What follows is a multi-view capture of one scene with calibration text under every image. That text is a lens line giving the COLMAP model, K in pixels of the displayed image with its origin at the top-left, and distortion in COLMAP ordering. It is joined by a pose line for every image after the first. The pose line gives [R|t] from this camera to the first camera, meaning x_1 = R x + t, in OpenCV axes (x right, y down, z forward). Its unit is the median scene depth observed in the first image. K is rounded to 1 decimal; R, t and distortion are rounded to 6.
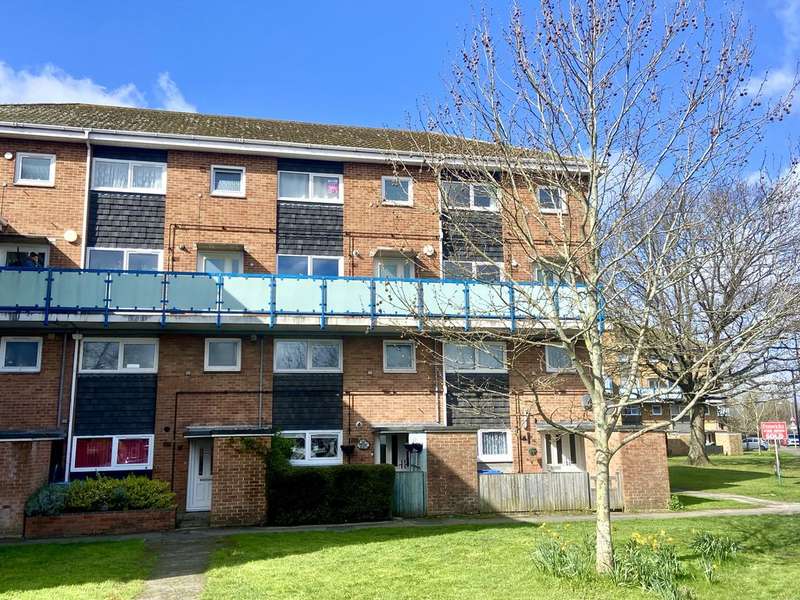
lens RADIAL K [[759.7, 0, 400.0], [0, 759.7, 300.0], [0, 0, 1]] dist [0.042848, -0.002380]
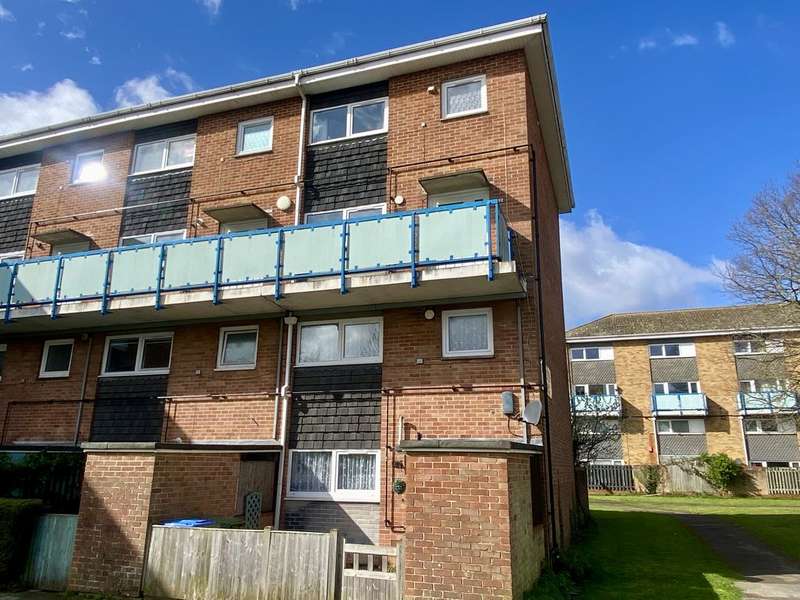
lens RADIAL K [[601.3, 0, 400.0], [0, 601.3, 300.0], [0, 0, 1]] dist [0.008178, -0.065993]
pose [[0.868549, -0.111362, -0.482930, 0.431262], [0.074399, 0.992683, -0.095102, 0.097435], [0.489988, 0.046671, 0.870479, 0.583849]]
